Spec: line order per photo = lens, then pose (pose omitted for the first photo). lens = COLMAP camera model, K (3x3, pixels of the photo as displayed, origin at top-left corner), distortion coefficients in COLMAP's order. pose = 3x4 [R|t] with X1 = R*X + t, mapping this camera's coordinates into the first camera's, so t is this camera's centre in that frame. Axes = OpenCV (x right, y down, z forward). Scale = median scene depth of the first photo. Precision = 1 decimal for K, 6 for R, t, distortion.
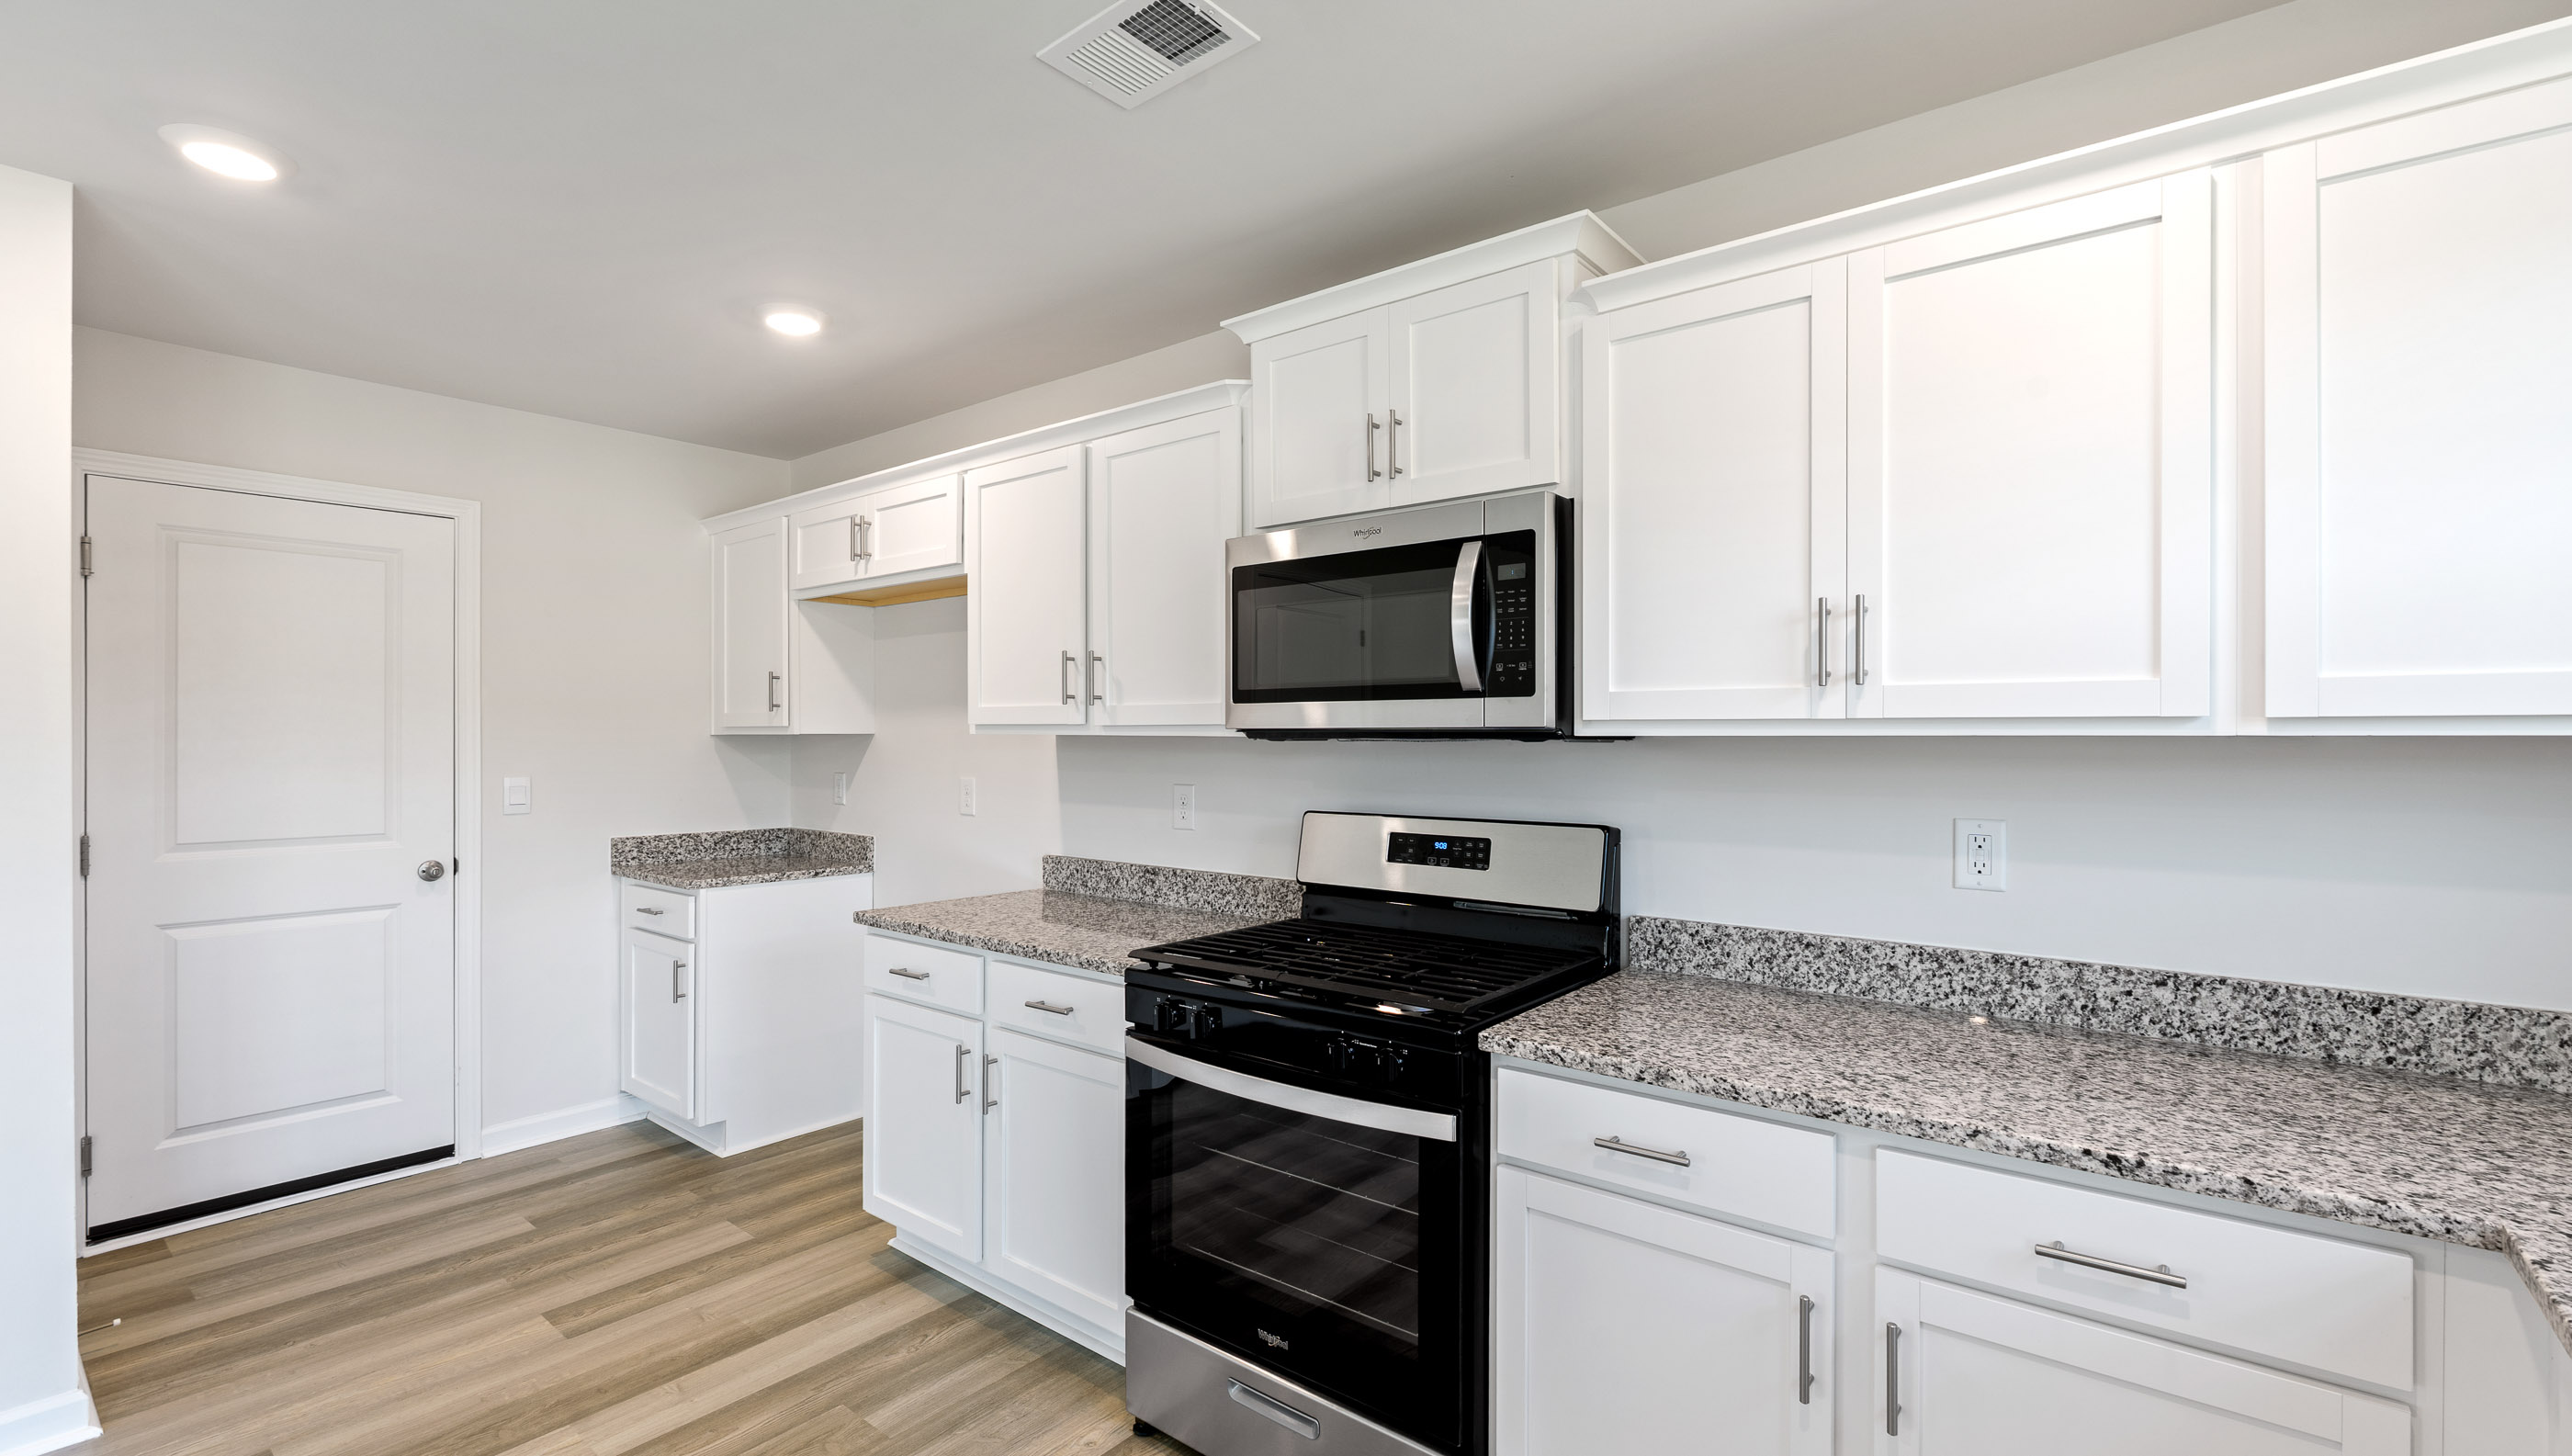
lens RADIAL K [[1142.5, 0, 1261.1], [0, 1142.5, 737.5], [0, 0, 1]] dist [-0.000500, -0.000310]
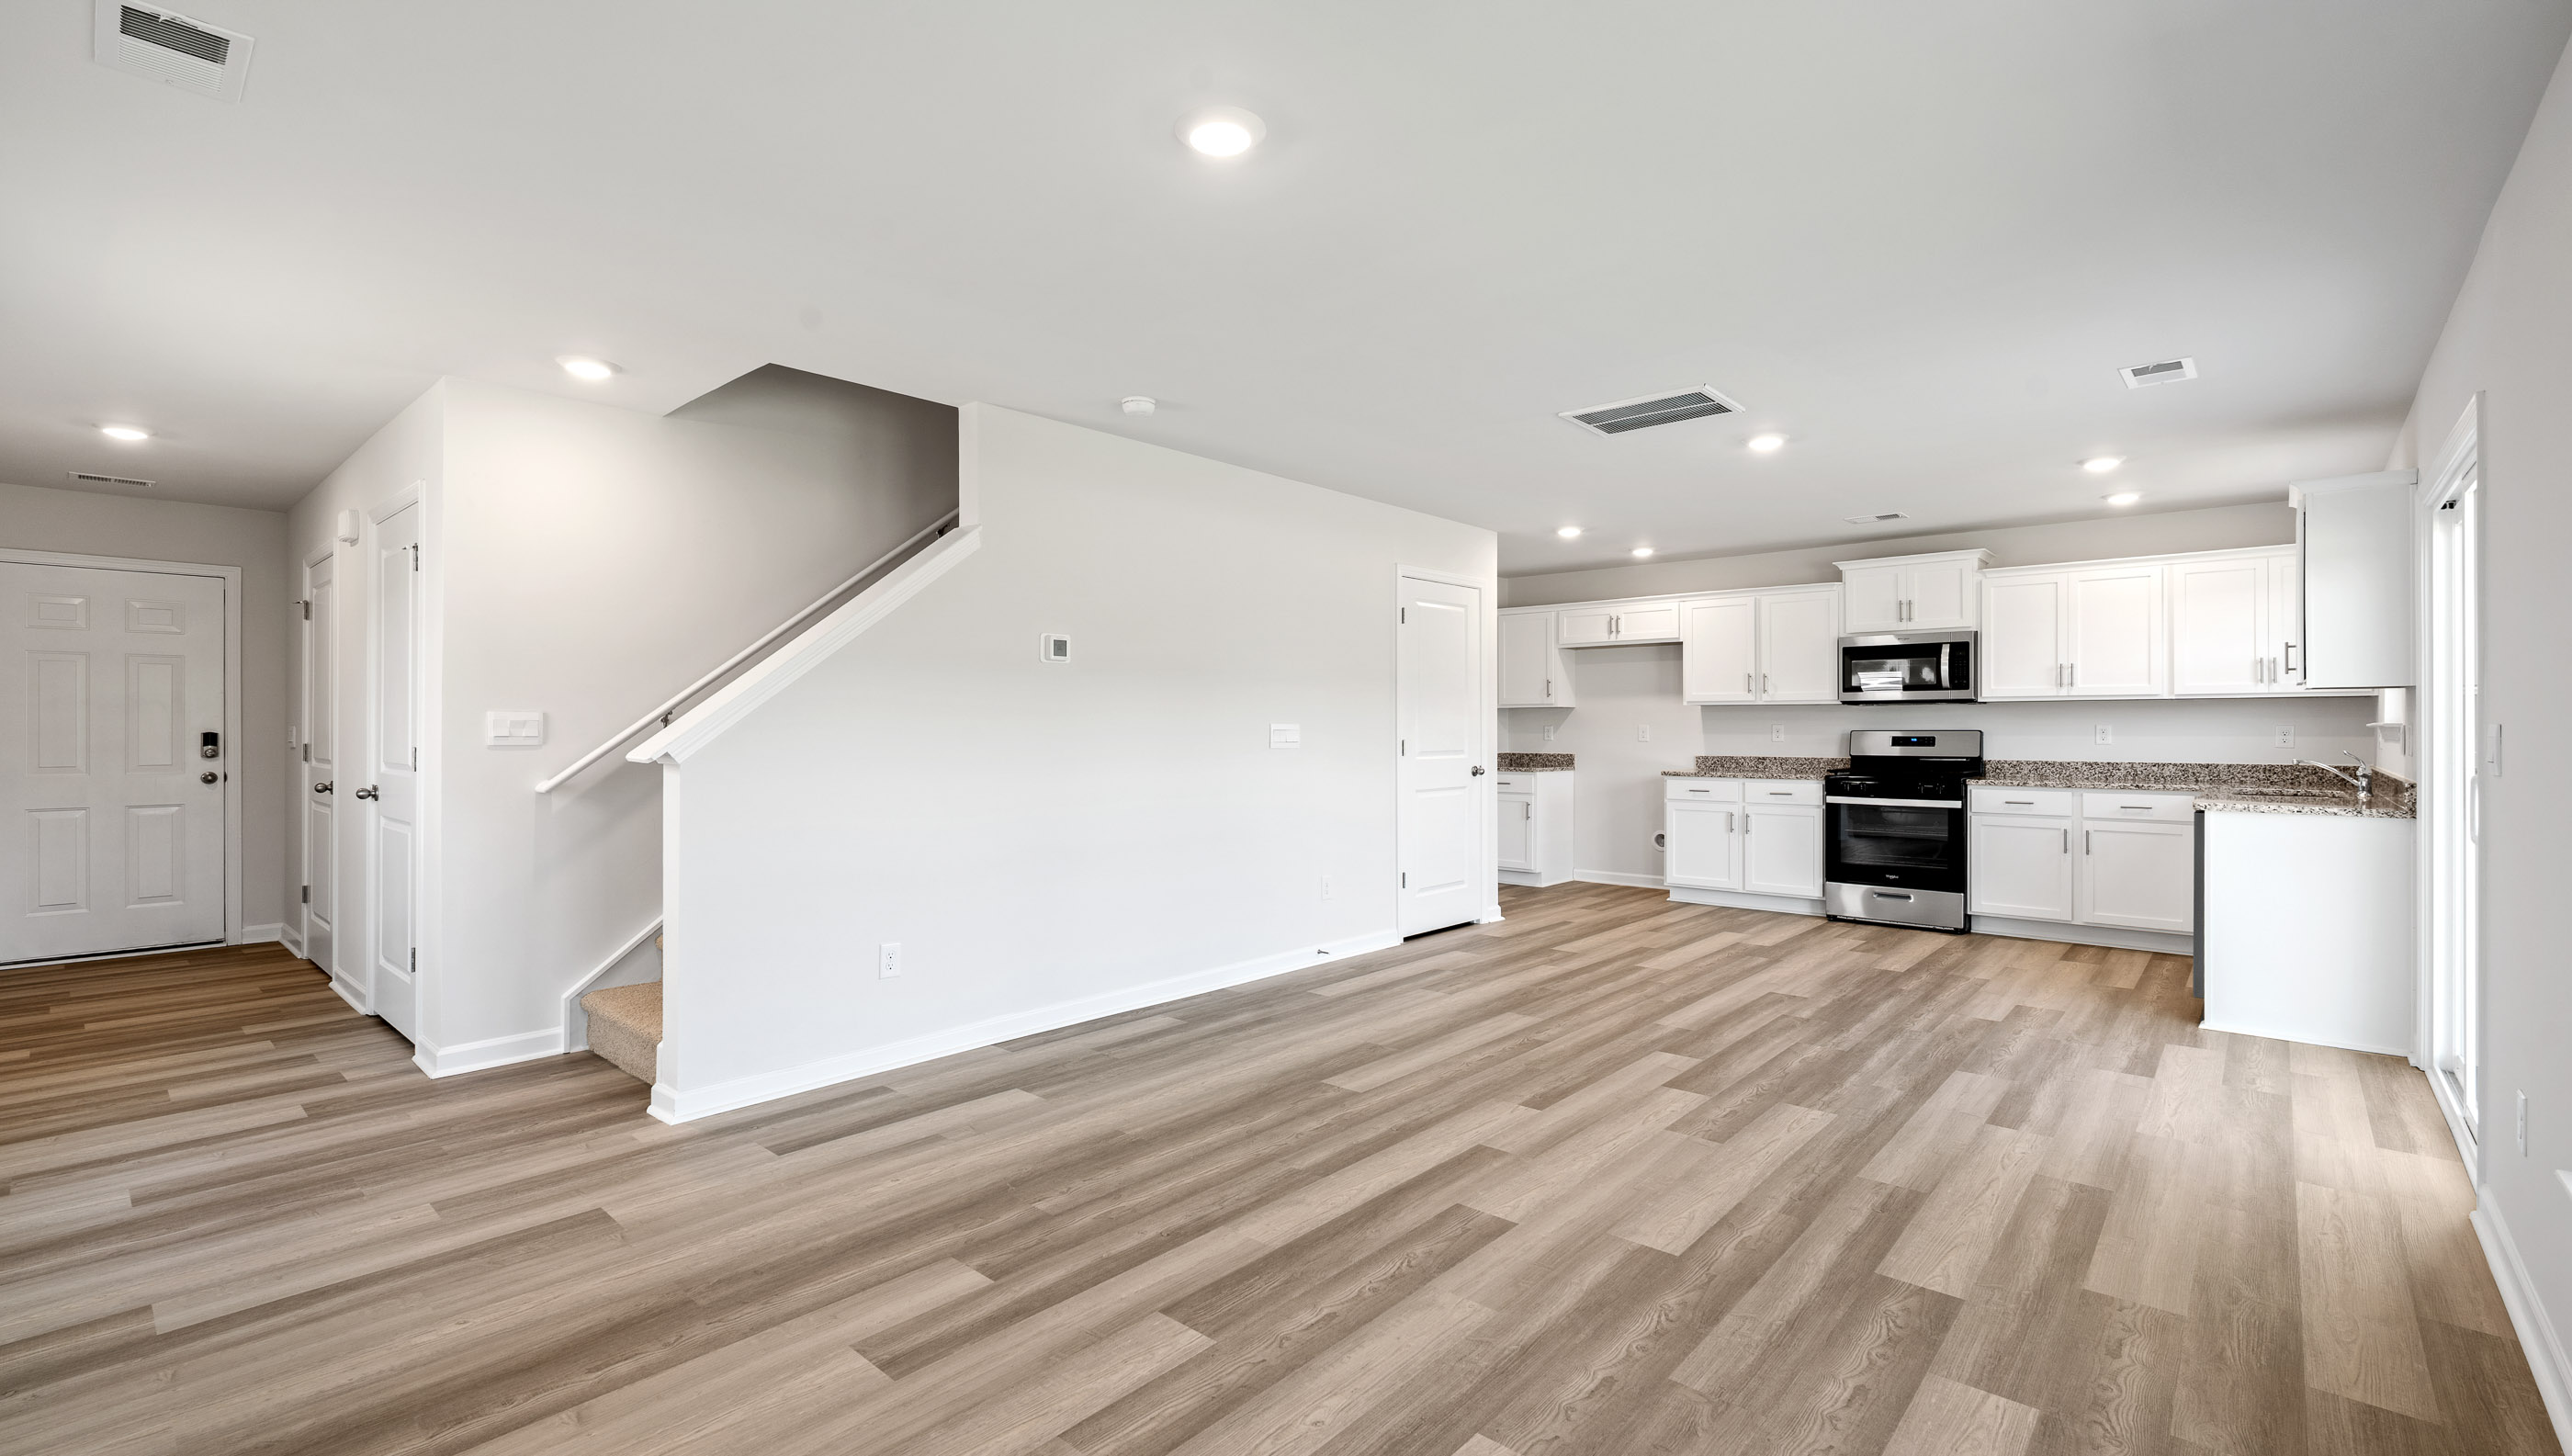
lens RADIAL K [[1117.4, 0, 1274.2], [0, 1117.4, 730.2], [0, 0, 1]] dist [-0.002955, 0.000073]
pose [[0.998620, 0.000561, -0.052520, -1.577263], [-0.000623, 0.999999, -0.001178, 0.085331], [0.052519, 0.001209, 0.998619, -2.324229]]
